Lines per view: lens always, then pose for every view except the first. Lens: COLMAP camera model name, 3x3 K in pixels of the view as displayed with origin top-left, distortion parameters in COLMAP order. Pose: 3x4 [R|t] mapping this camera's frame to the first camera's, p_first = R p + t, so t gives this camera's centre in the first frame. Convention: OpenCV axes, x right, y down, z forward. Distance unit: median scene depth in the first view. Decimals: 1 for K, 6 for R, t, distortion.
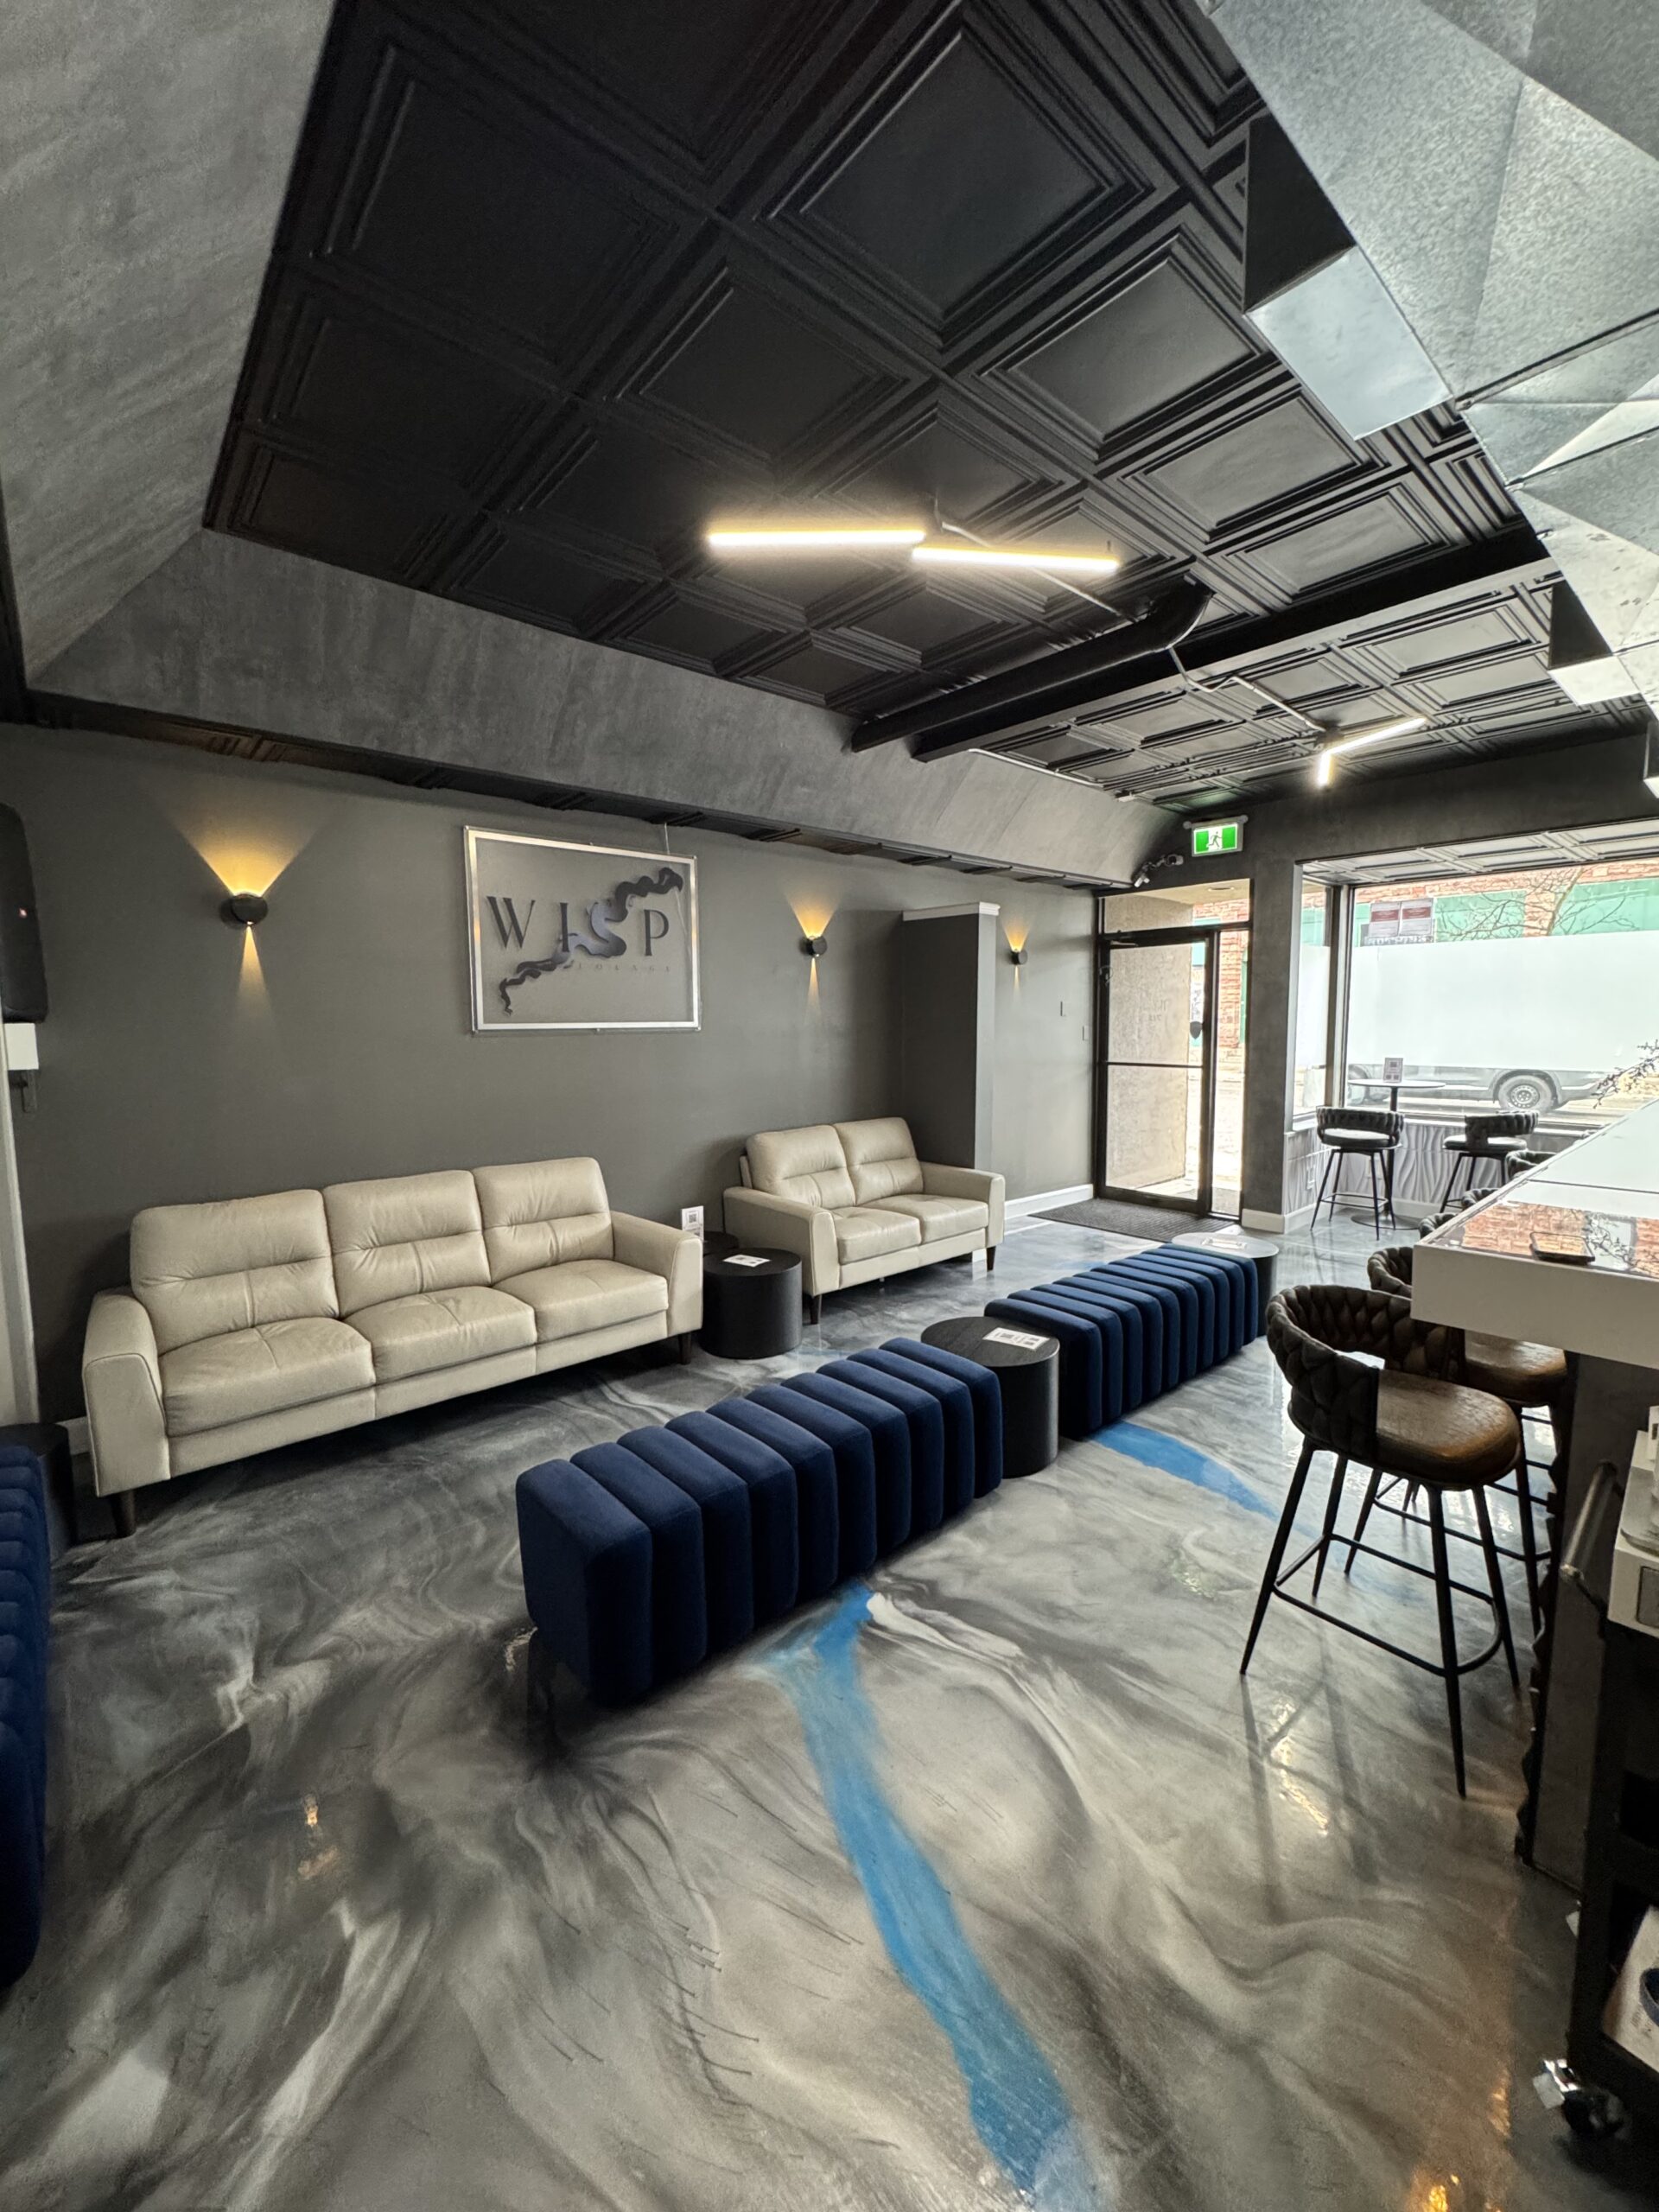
lens RADIAL K [[870.9, 0, 829.5], [0, 870.9, 1106.0], [0, 0, 1]] dist [0.000023, 0.000009]
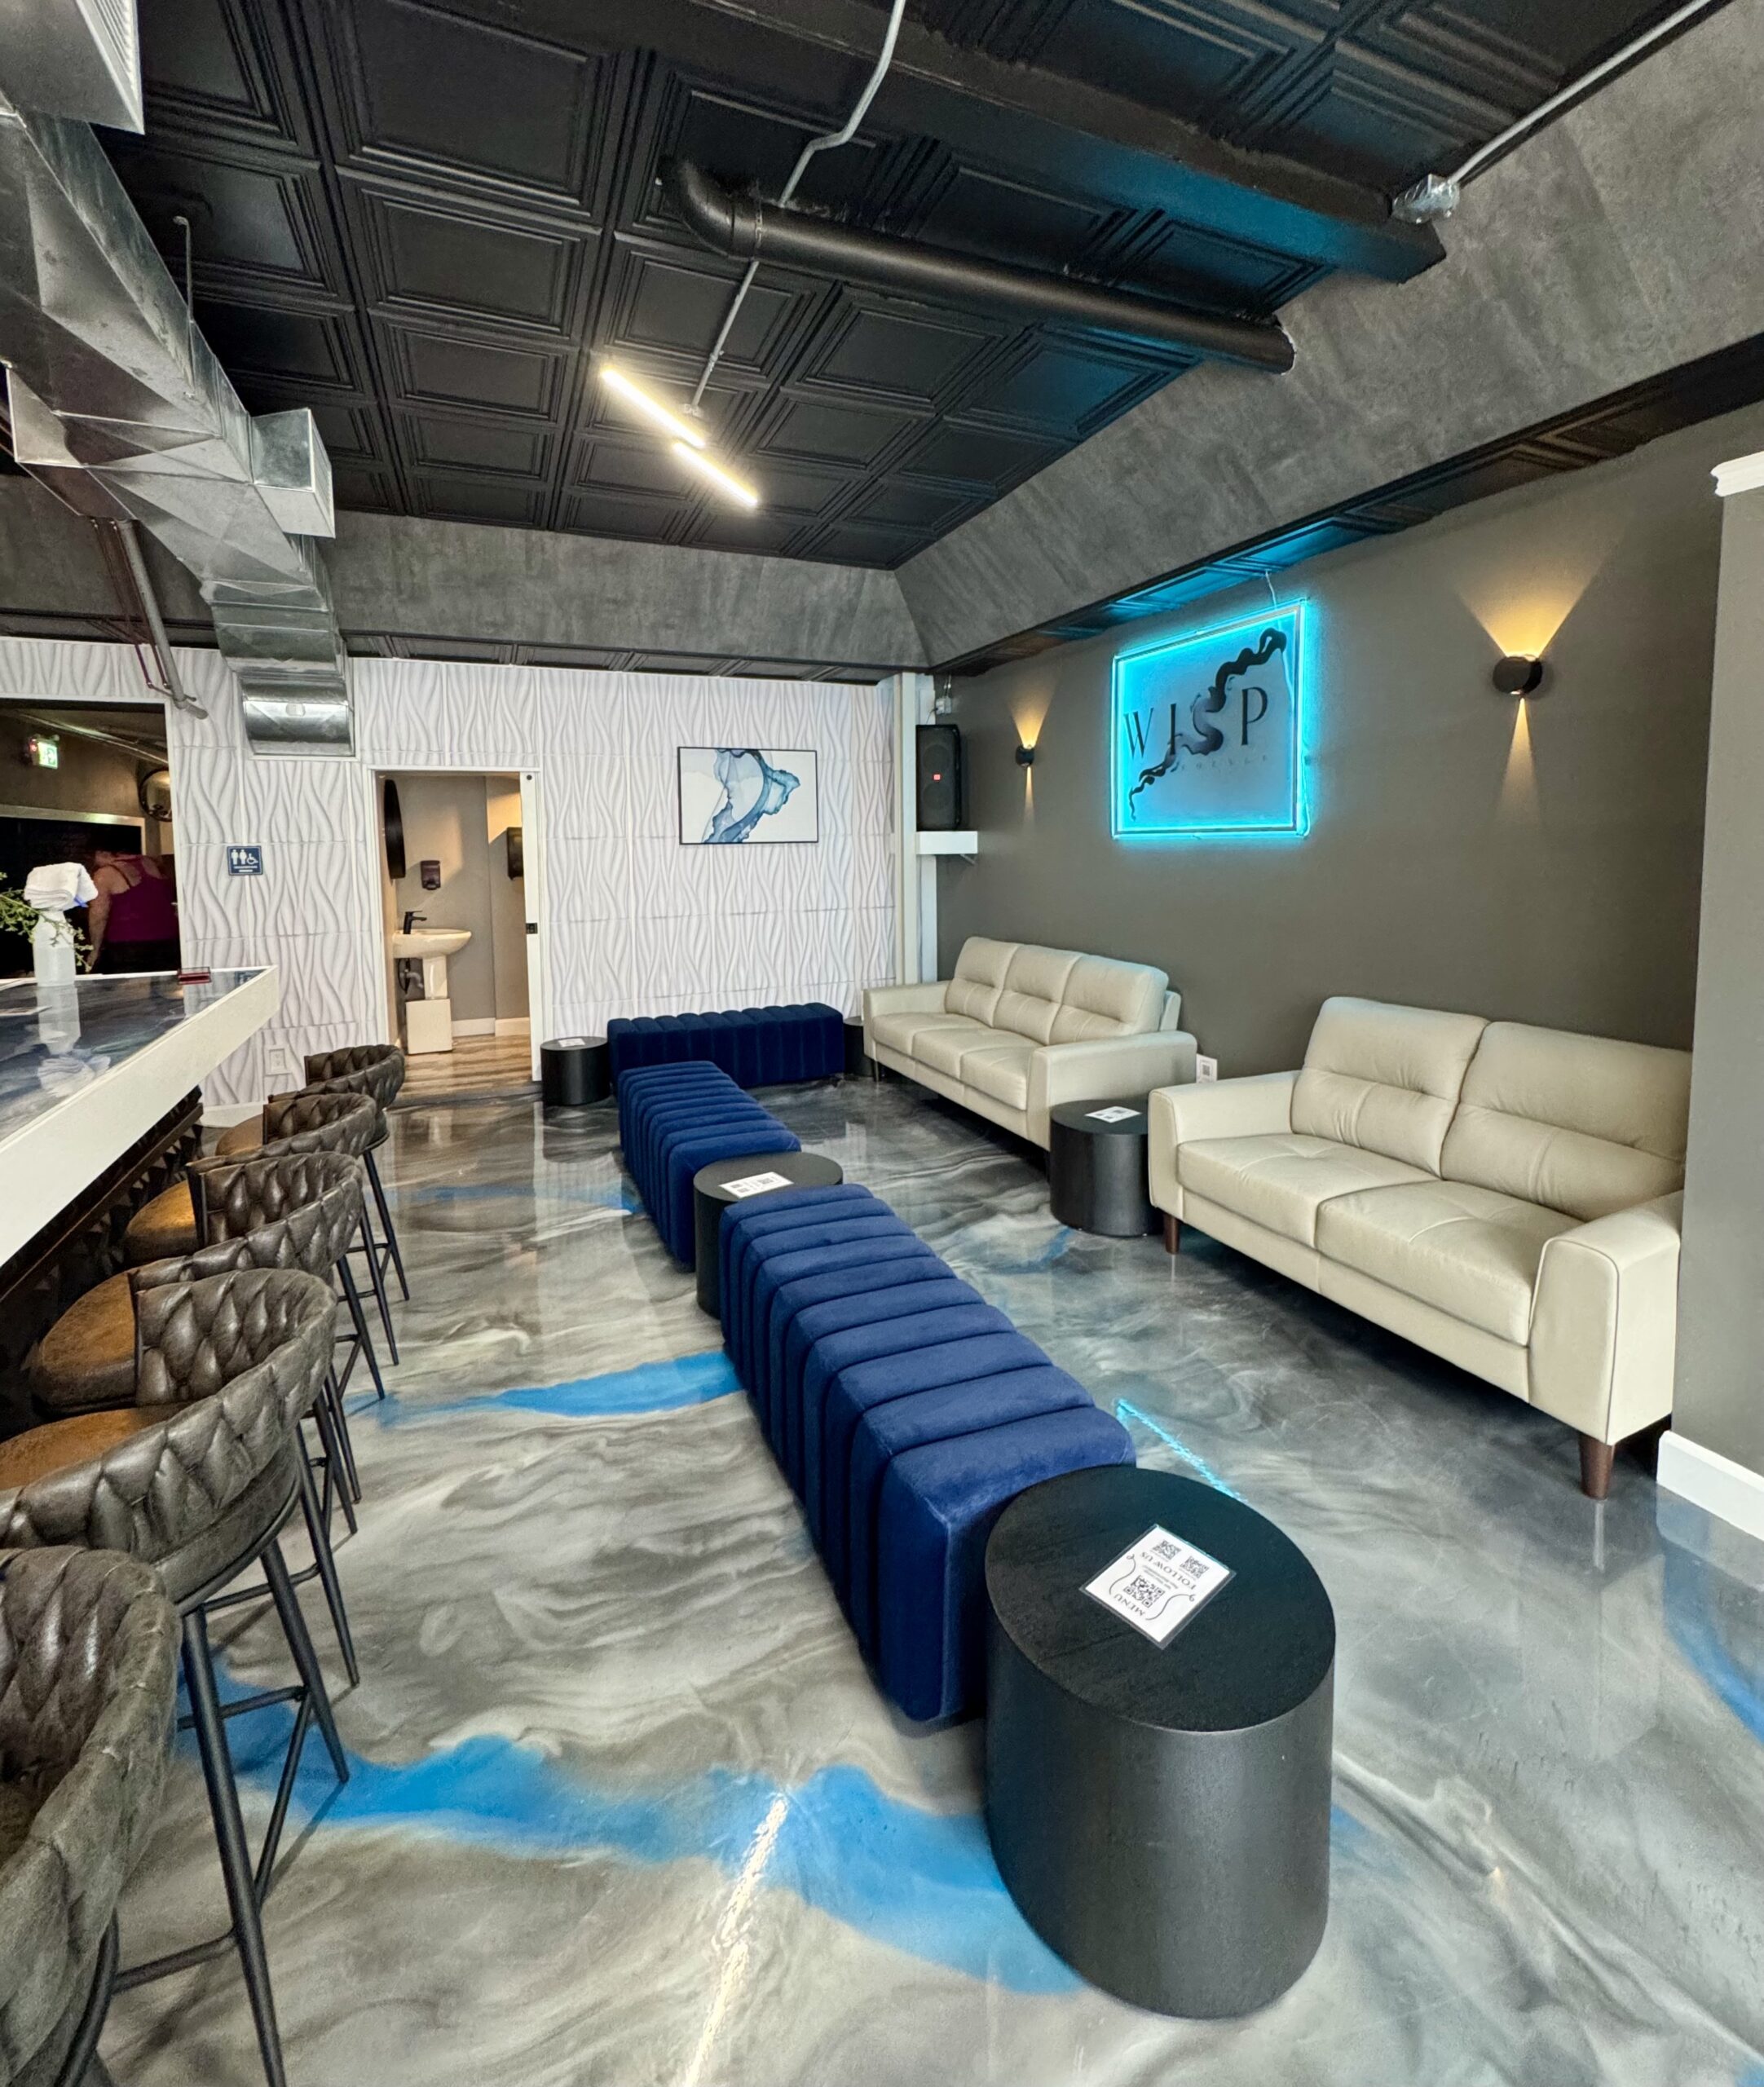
lens RADIAL K [[932.6, 0, 889.9], [0, 932.6, 909.0], [0, 0, 1]] dist [0.000640, 0.000214]
pose [[-0.306336, 0.073606, -0.949073, 0.784578], [-0.088748, 0.990455, 0.105461, -0.087869], [0.947777, 0.116535, -0.296880, 1.027589]]
